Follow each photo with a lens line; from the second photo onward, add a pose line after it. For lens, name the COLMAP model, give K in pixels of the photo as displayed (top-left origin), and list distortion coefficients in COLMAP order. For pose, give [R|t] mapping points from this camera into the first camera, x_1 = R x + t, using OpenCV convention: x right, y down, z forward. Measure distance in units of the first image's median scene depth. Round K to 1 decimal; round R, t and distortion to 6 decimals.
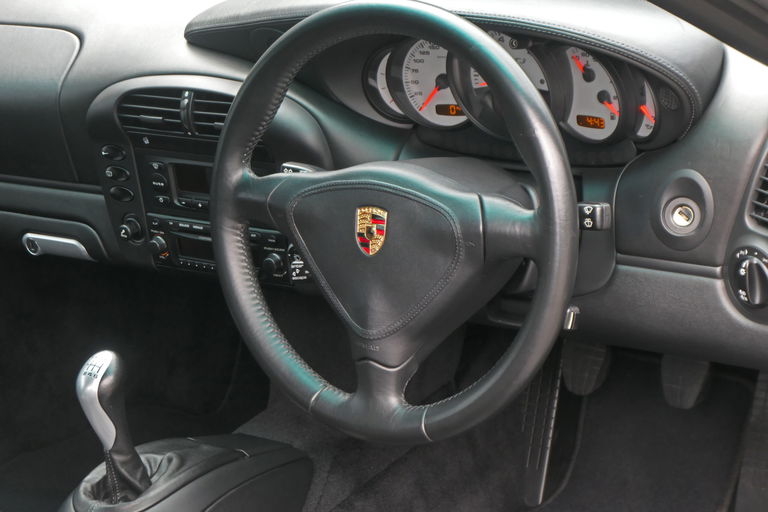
lens RADIAL K [[2010.0, 0, 384.0], [0, 2010.0, 256.0], [0, 0, 1]] dist [-0.007093, 0.017012]
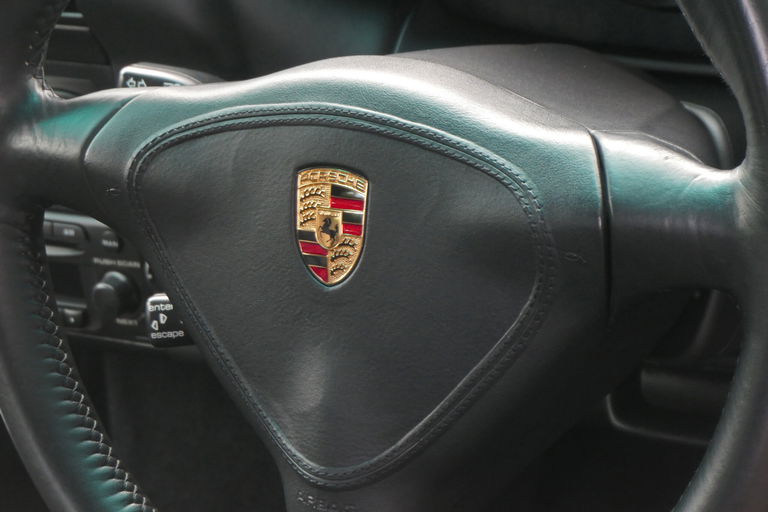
lens RADIAL K [[3310.7, 0, 384.0], [0, 3310.7, 256.0], [0, 0, 1]] dist [-0.128347, -8.038915]
pose [[0.999883, -0.015144, 0.002364, 0.002711], [0.015122, 0.999844, 0.009073, -0.012194], [-0.002501, -0.009036, 0.999956, 0.317200]]
